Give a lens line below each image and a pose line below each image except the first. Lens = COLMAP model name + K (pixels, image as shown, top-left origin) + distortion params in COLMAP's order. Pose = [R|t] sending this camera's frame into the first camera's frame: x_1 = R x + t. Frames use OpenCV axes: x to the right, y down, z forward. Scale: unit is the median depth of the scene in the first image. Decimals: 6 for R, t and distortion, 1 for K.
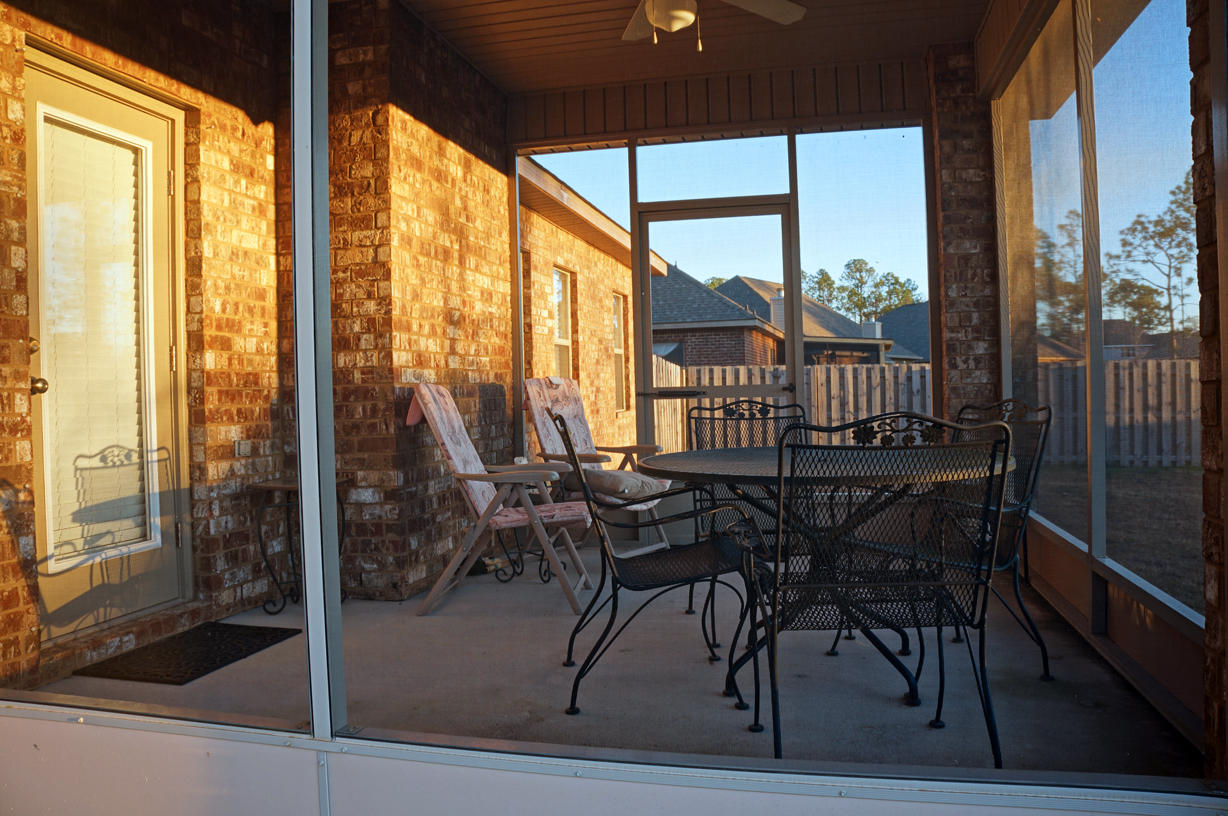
lens RADIAL K [[946.0, 0, 614.0], [0, 946.0, 408.0], [0, 0, 1]] dist [-0.176292, 0.127943]
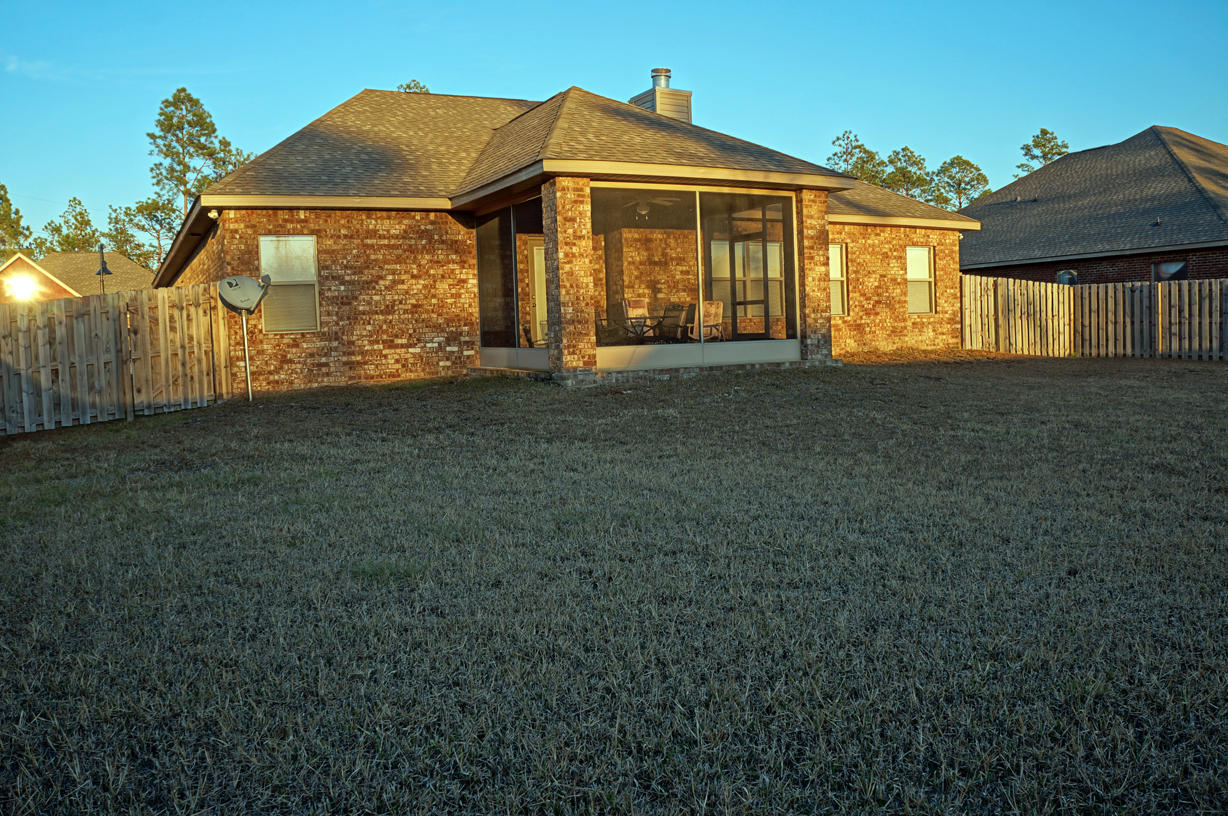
lens RADIAL K [[946.0, 0, 614.0], [0, 946.0, 408.0], [0, 0, 1]] dist [-0.176292, 0.127943]
pose [[0.651729, 0.063397, -0.755798, 0.852598], [0.004823, 0.996134, 0.087715, 0.020099], [0.758437, -0.060812, 0.648903, -0.490280]]
